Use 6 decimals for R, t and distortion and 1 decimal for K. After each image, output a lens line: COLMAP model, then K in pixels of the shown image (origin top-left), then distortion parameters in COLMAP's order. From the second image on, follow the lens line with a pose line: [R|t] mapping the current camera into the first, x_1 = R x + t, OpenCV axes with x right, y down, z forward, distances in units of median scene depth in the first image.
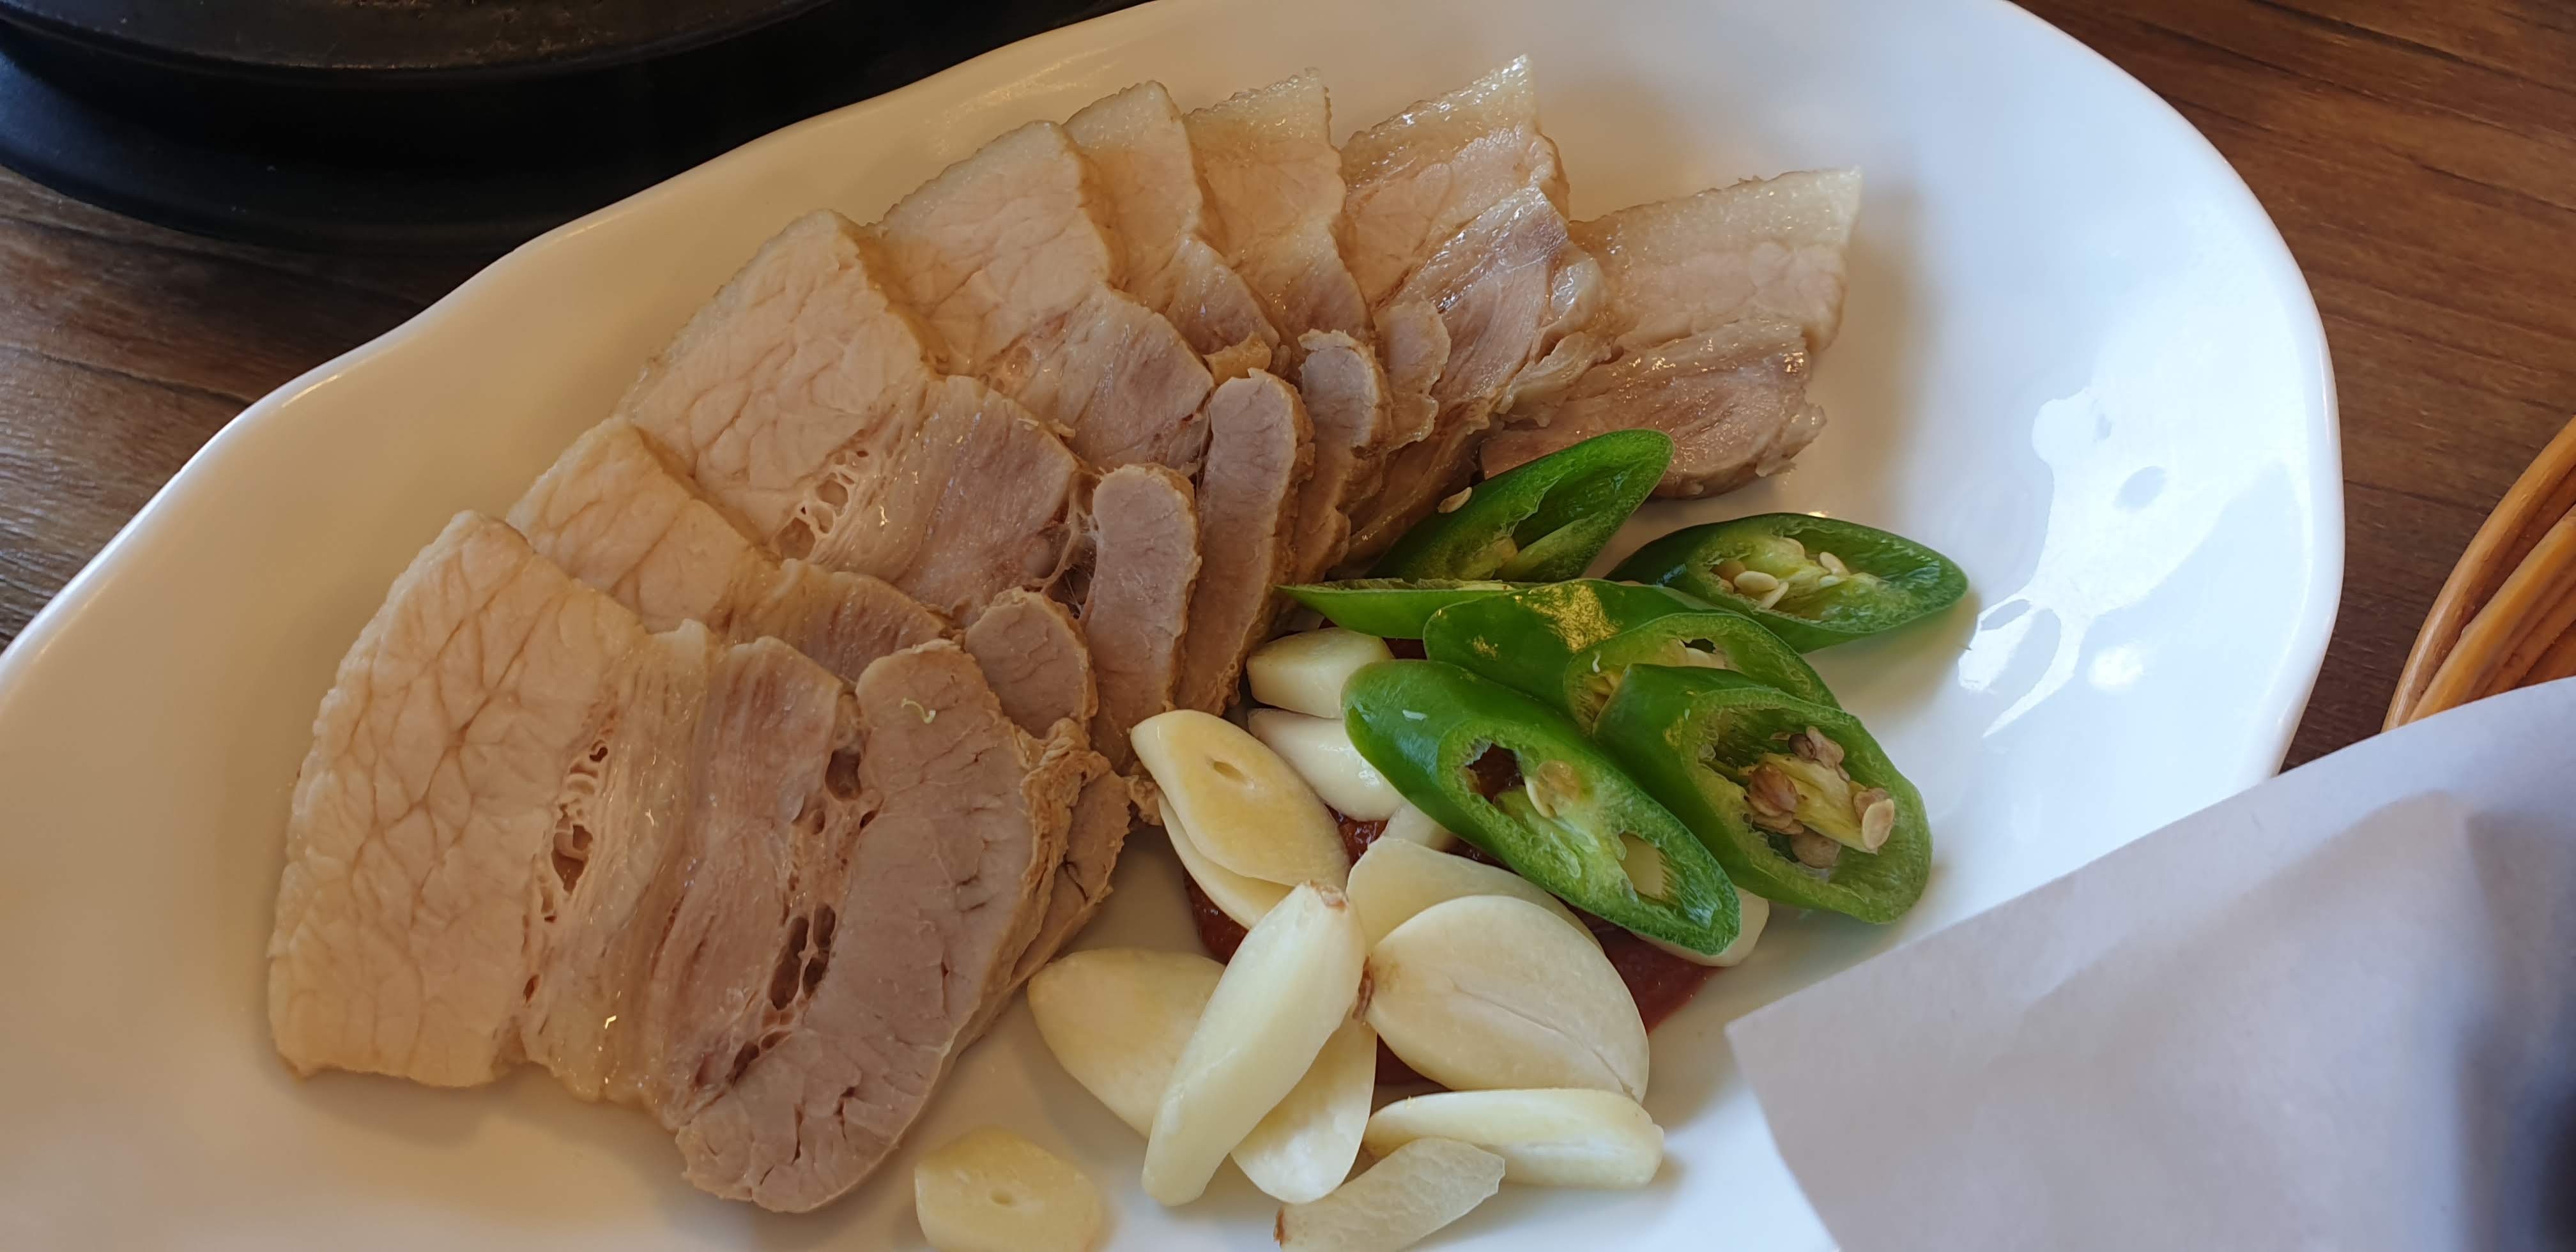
lens RADIAL K [[2077.0, 0, 1288.0], [0, 2077.0, 626.0], [0, 0, 1]] dist [0.140590, -0.270862]
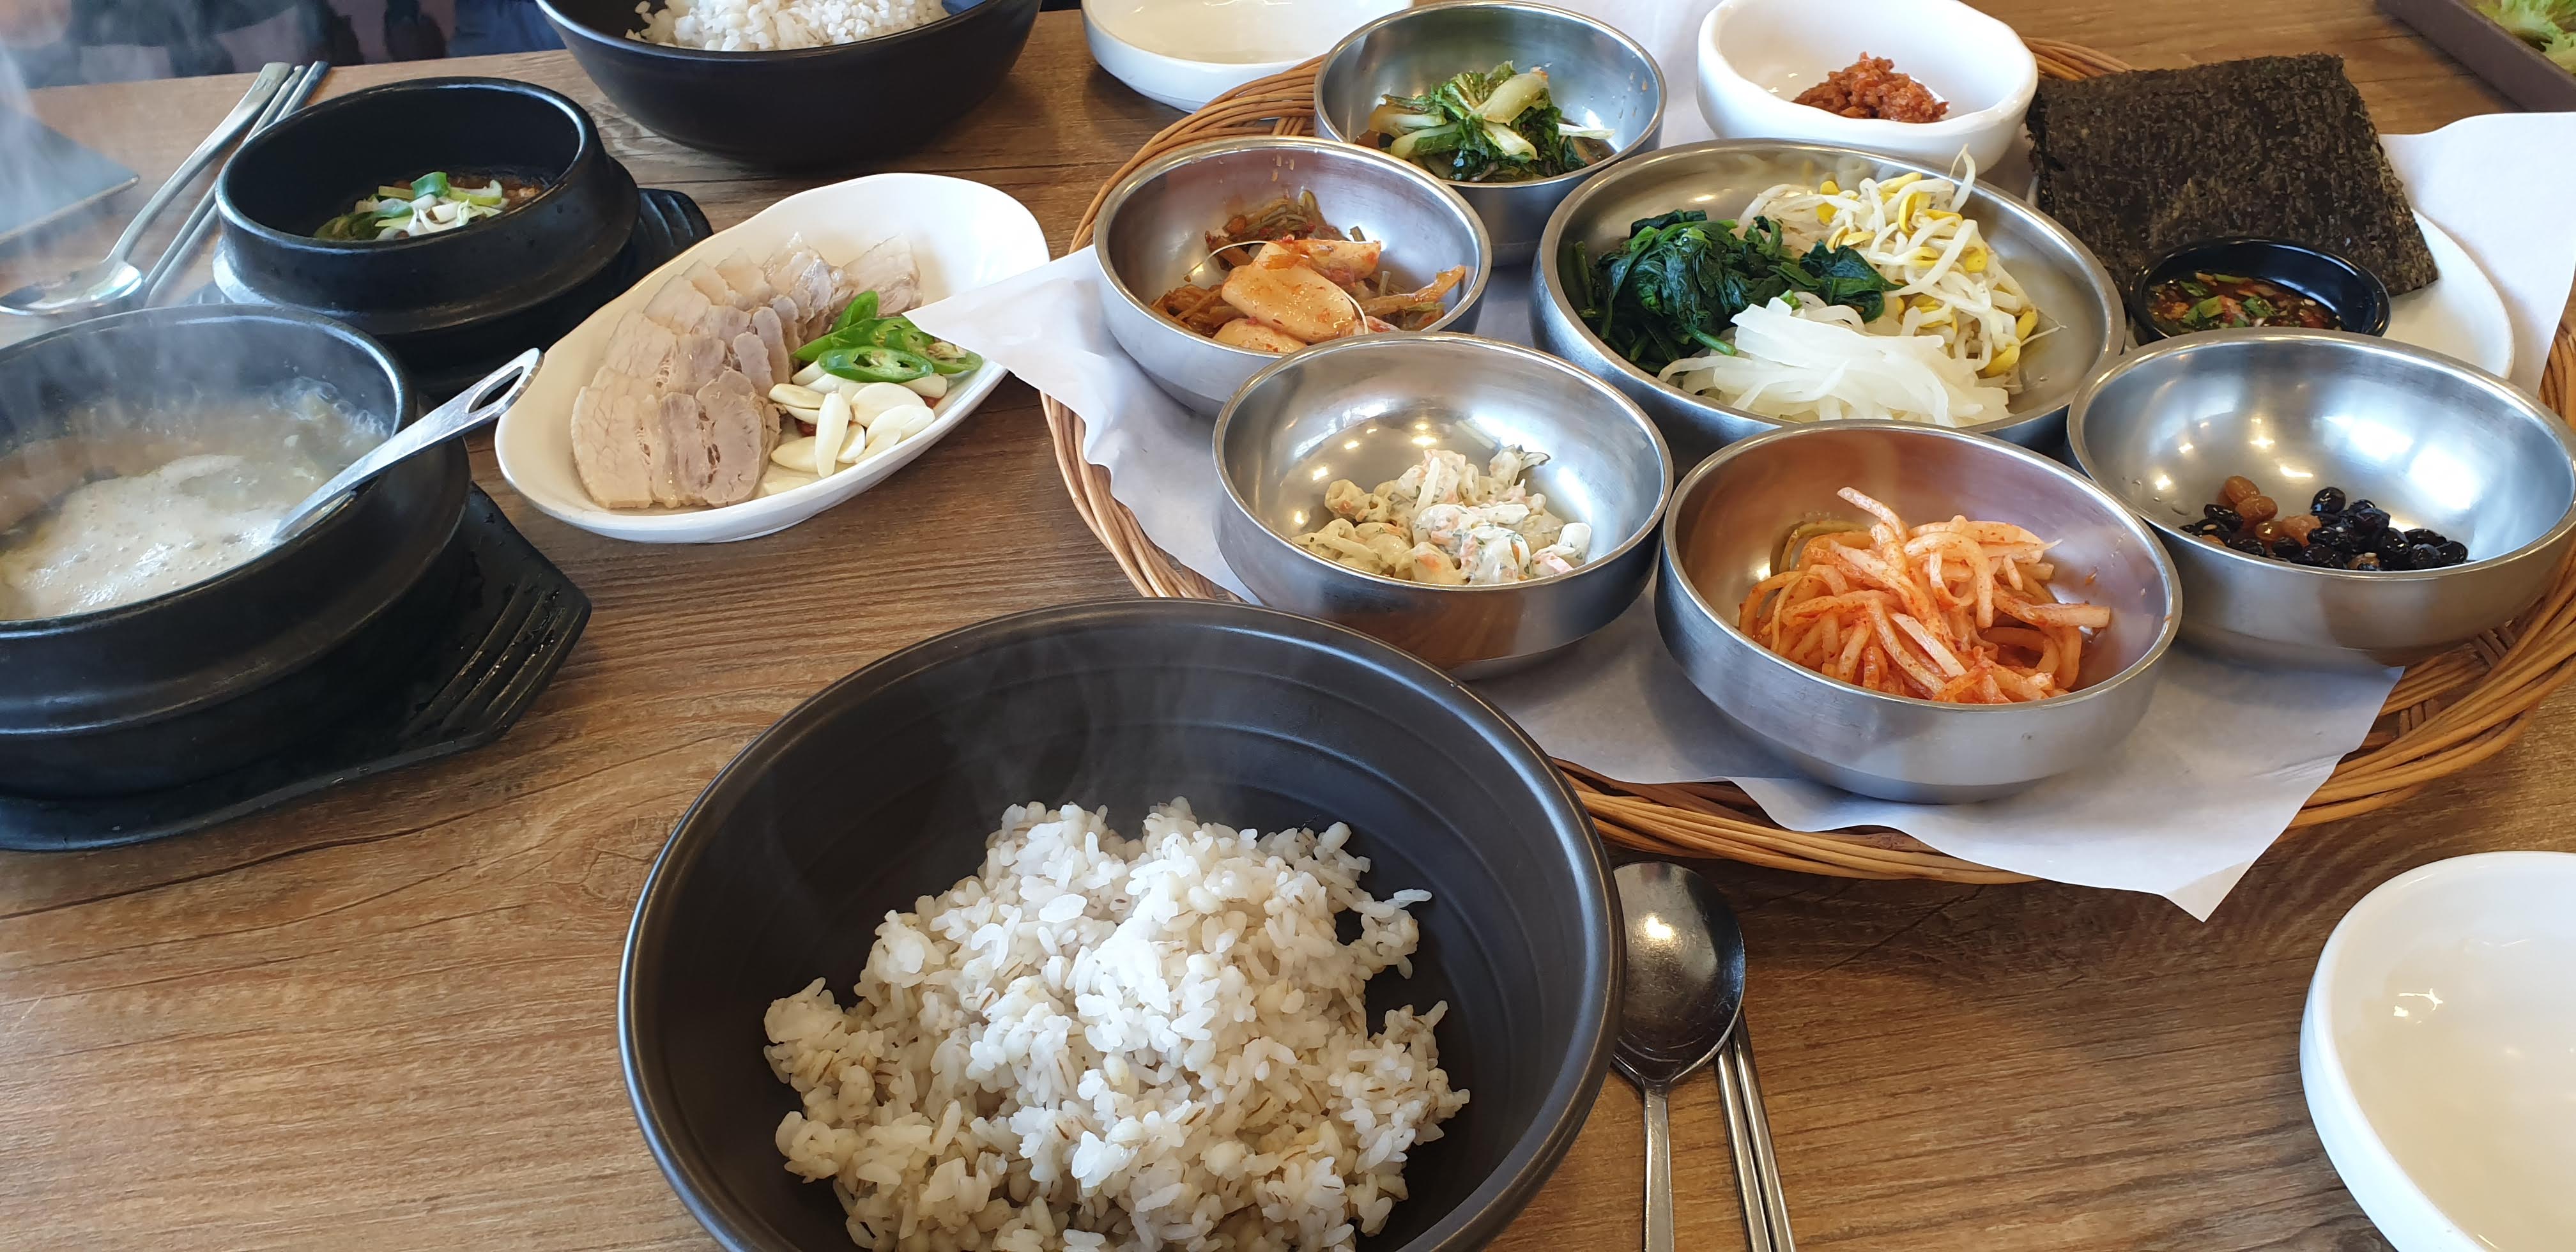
lens RADIAL K [[2077.0, 0, 1288.0], [0, 2077.0, 626.0], [0, 0, 1]] dist [0.140590, -0.270862]
pose [[0.874769, -0.386117, 0.292735, -0.531728], [0.443882, 0.880835, -0.164617, 1.478902], [-0.194290, 0.273942, 0.941917, -2.670796]]
